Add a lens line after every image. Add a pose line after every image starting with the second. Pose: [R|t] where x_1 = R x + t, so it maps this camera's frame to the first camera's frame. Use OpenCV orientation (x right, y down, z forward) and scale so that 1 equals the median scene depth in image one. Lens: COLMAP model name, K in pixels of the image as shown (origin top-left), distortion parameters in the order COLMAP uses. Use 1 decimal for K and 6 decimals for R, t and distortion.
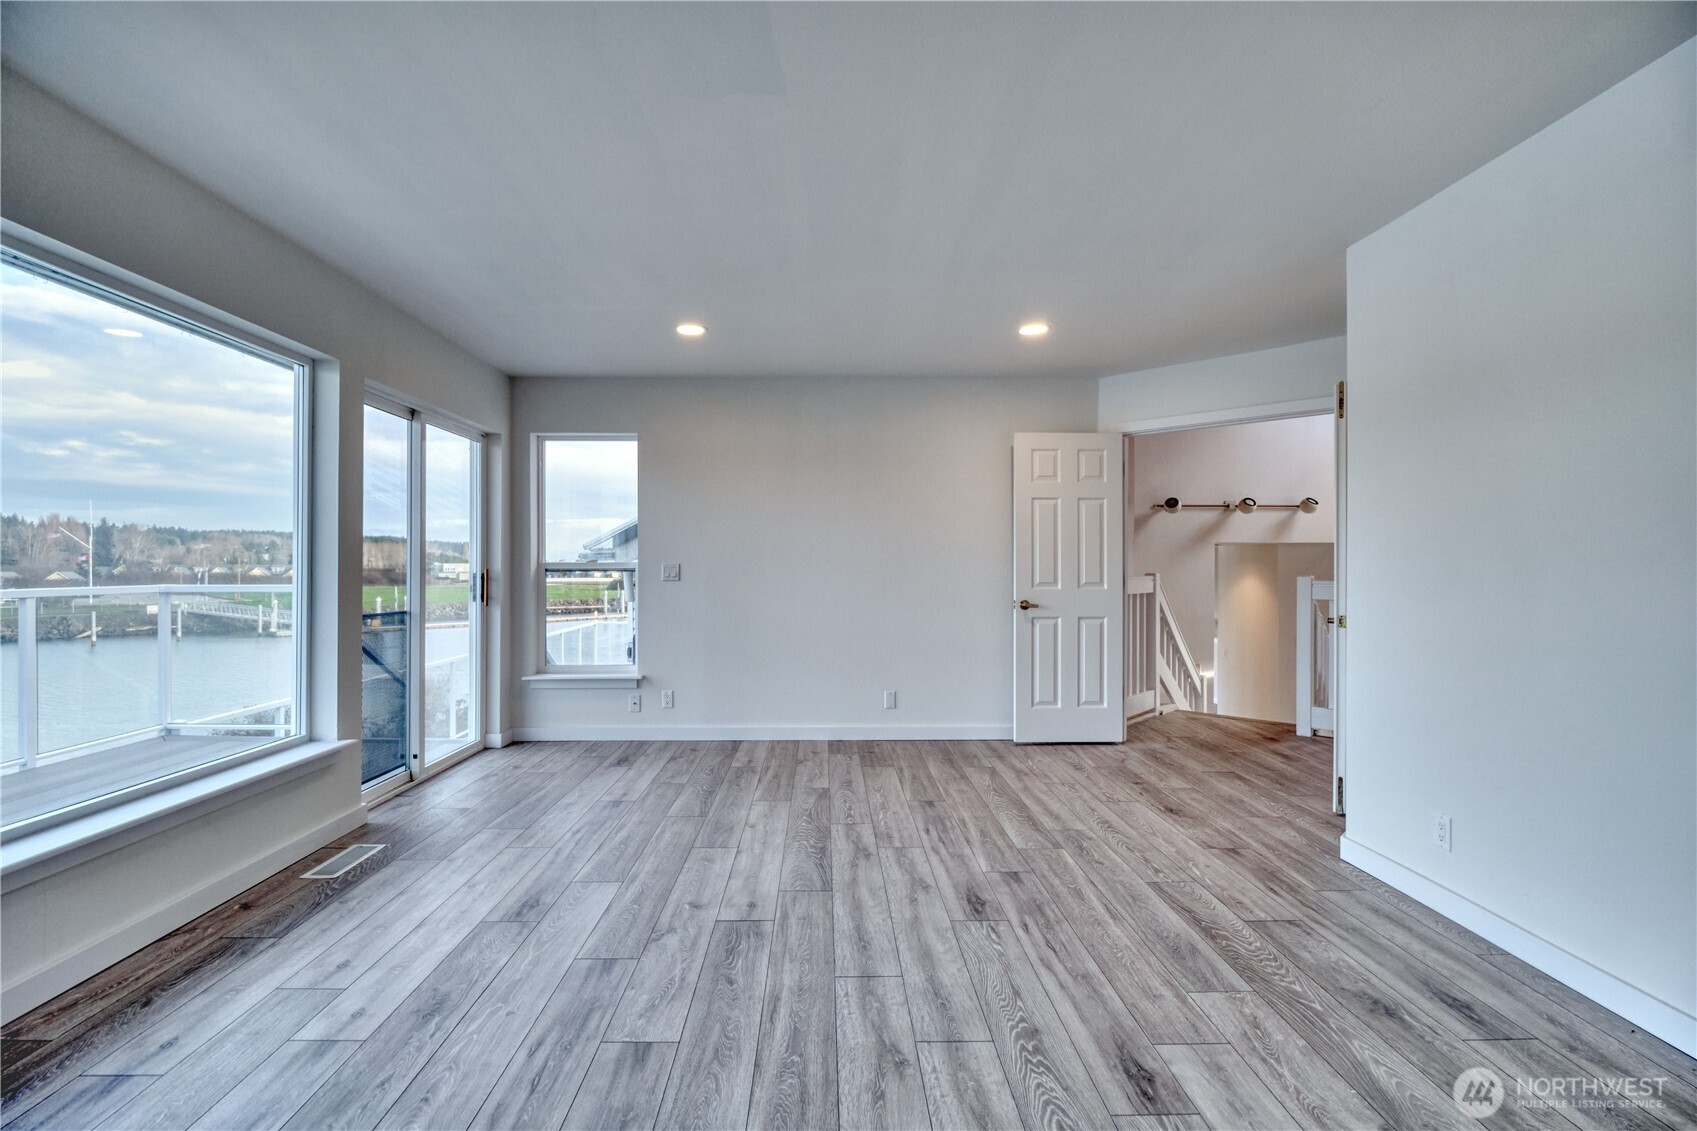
lens RADIAL K [[773.4, 0, 845.0], [0, 773.4, 564.2], [0, 0, 1]] dist [-0.014361, -0.000223]
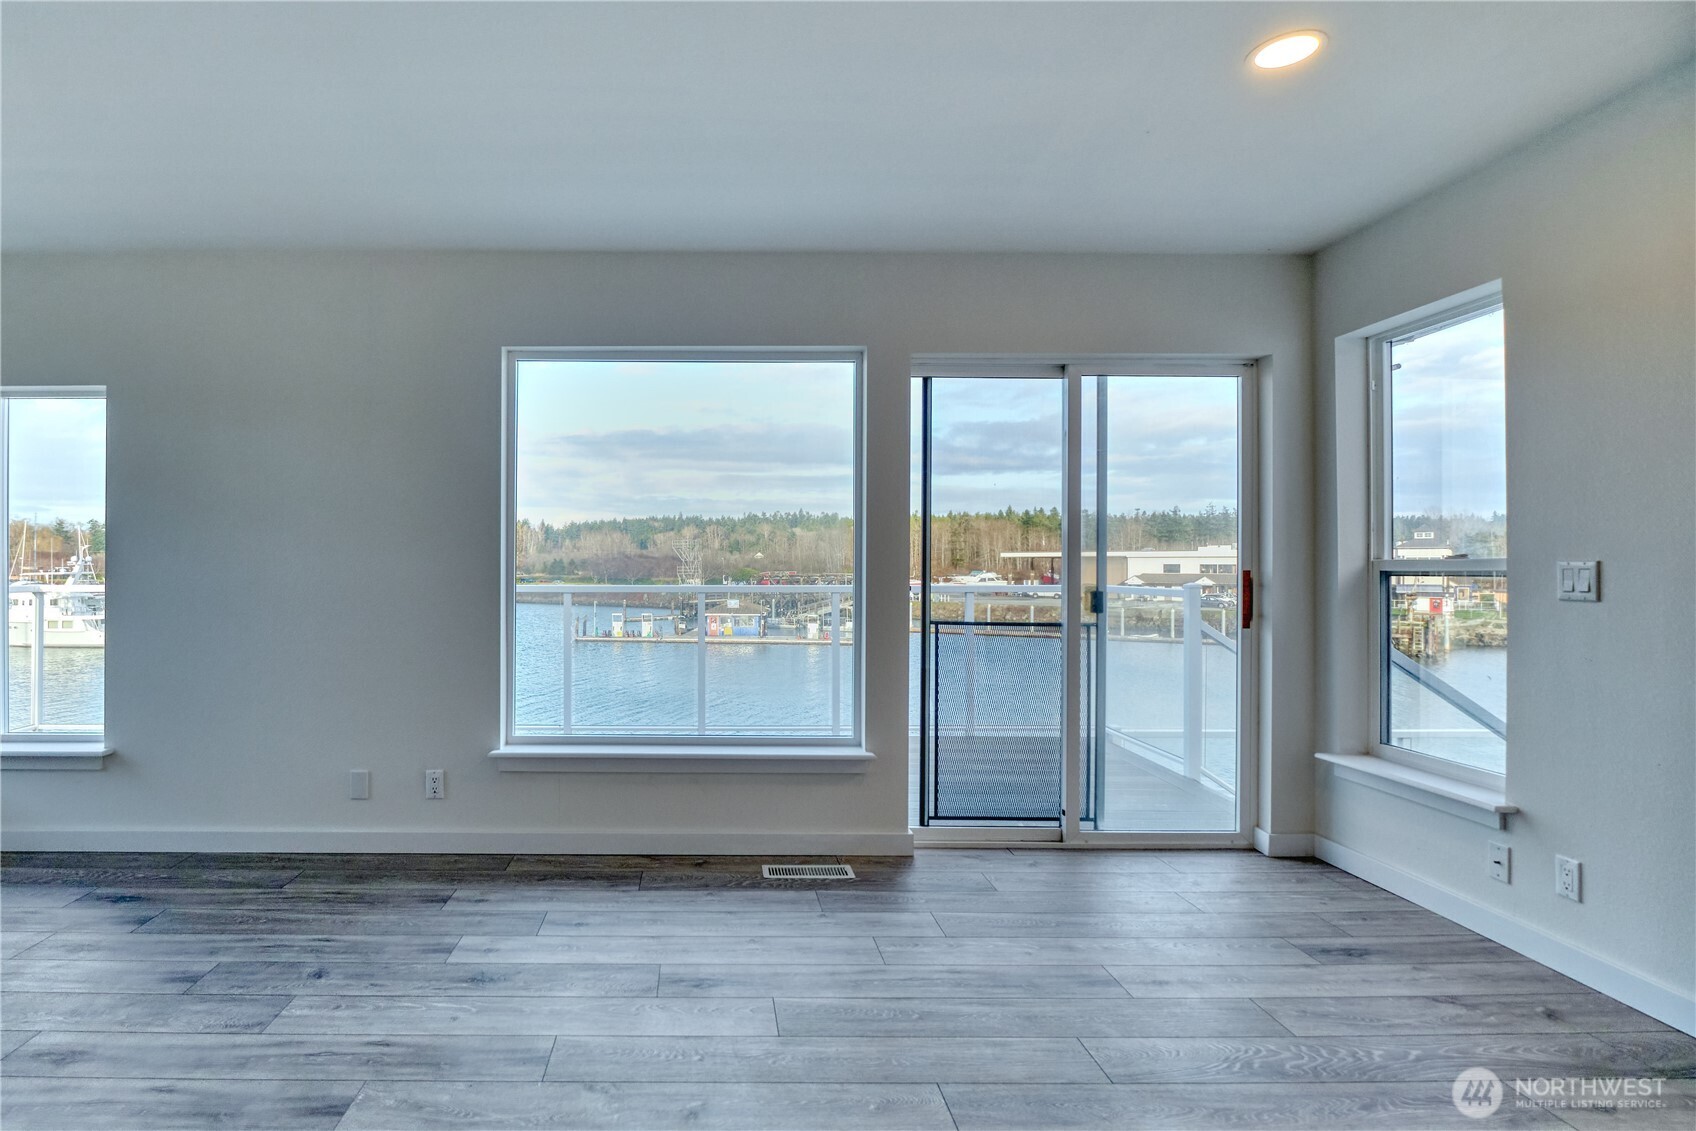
lens RADIAL K [[944.3, 0, 846.3], [0, 944.3, 568.2], [0, 0, 1]] dist [-0.018659, -0.003859]
pose [[-0.033030, 0.002894, -0.999450, 0.505201], [0.000617, 0.999996, 0.002875, 0.002977], [0.999454, -0.000521, -0.033031, 1.045545]]
